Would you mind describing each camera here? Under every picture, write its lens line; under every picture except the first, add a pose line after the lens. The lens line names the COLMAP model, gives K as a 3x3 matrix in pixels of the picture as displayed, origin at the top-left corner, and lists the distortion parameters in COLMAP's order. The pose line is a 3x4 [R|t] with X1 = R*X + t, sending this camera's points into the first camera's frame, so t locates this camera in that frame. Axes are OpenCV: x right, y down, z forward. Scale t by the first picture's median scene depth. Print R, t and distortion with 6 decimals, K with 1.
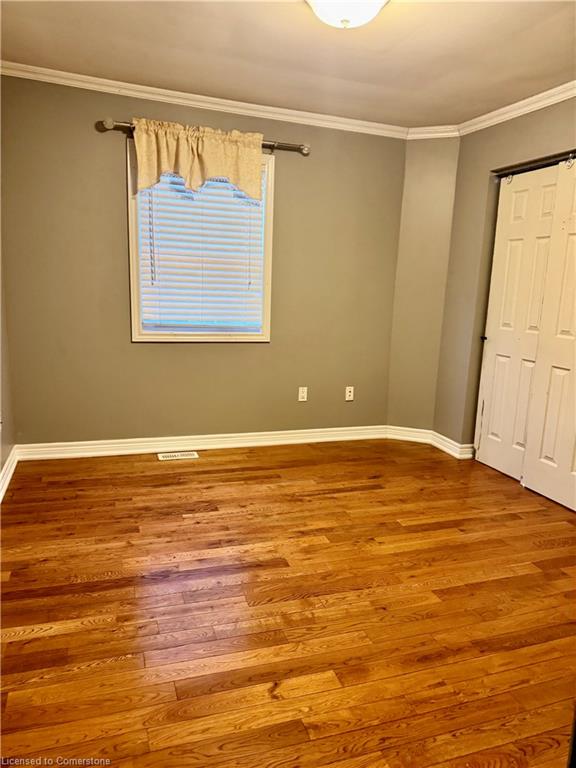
lens RADIAL K [[543.9, 0, 289.6], [0, 543.9, 385.7], [0, 0, 1]] dist [0.142058, -0.223964]
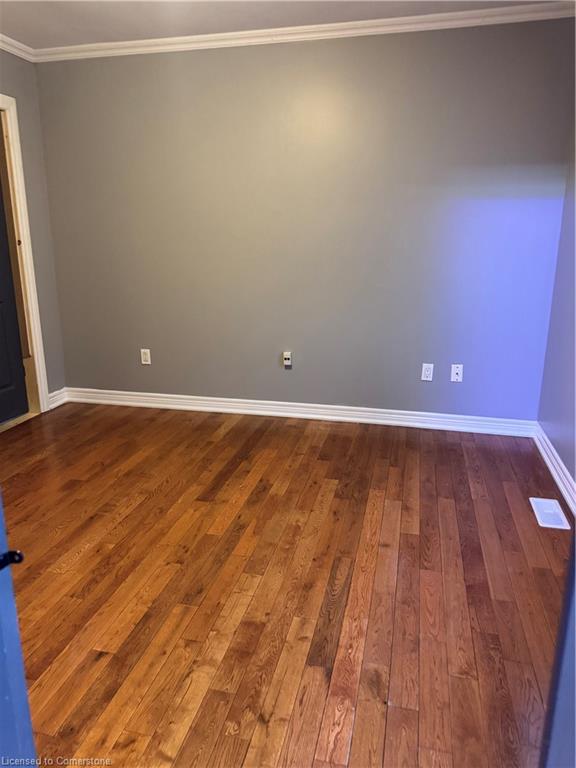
lens RADIAL K [[543.9, 0, 289.6], [0, 543.9, 385.7], [0, 0, 1]] dist [0.142058, -0.223964]
pose [[-0.548846, 0.179306, -0.816466, 0.593220], [-0.177191, 0.929574, 0.323257, -0.214174], [0.816928, 0.322089, -0.478422, 1.273012]]
